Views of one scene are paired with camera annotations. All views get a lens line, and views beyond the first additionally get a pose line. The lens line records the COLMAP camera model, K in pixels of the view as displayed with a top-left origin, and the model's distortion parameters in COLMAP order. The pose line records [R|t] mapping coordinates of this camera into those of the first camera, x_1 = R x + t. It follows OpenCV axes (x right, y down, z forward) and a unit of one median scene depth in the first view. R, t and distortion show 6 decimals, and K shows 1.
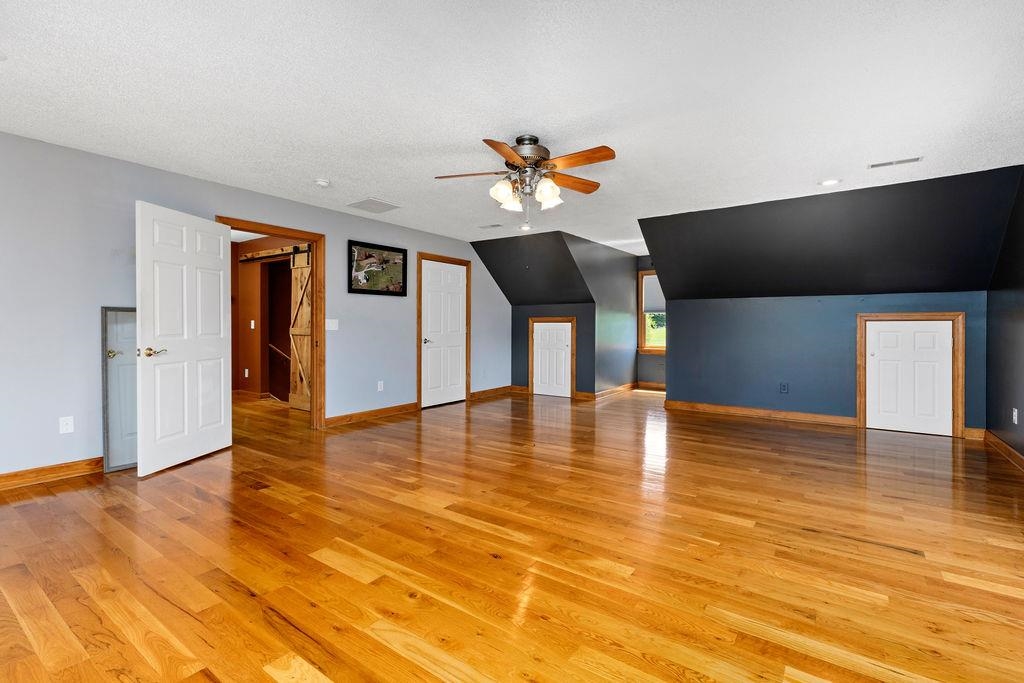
lens RADIAL K [[465.8, 0, 515.1], [0, 465.8, 325.3], [0, 0, 1]] dist [-0.000484, 0.000192]
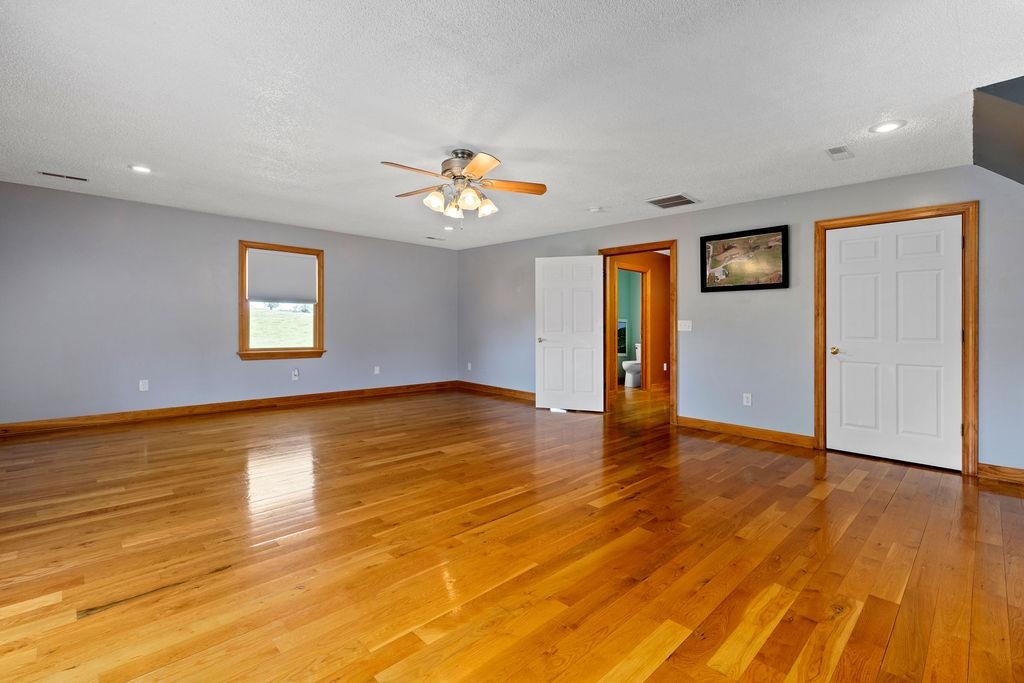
lens RADIAL K [[465.8, 0, 515.1], [0, 465.8, 325.3], [0, 0, 1]] dist [-0.000484, 0.000192]
pose [[-0.179537, -0.005824, -0.983734, 0.671387], [-0.011496, 0.999927, -0.003821, 0.006225], [0.983684, 0.010623, -0.179591, 0.821074]]
